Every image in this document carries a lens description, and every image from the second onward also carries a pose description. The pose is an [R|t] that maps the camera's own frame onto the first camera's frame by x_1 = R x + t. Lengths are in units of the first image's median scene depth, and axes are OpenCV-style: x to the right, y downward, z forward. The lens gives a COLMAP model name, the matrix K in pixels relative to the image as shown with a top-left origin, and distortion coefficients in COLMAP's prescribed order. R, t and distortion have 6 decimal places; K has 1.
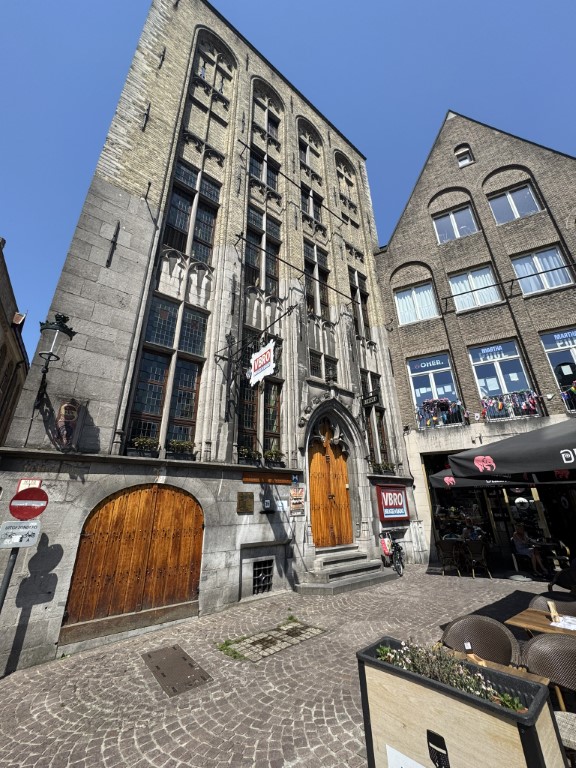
lens RADIAL K [[308.0, 0, 288.0], [0, 308.0, 381.0], [0, 0, 1]] dist [-0.000014, -0.000044]
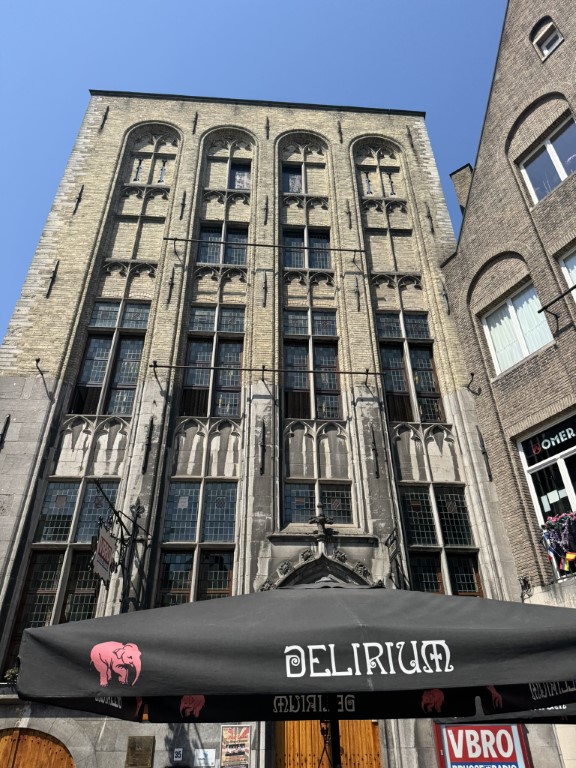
lens RADIAL K [[545.5, 0, 286.4], [0, 545.5, 383.5], [0, 0, 1]] dist [0.036602, -0.027471]
pose [[0.830335, -0.305270, -0.466213, 0.655259], [0.208324, 0.945992, -0.248394, -0.013837], [0.516861, 0.109127, 0.849086, 0.007055]]
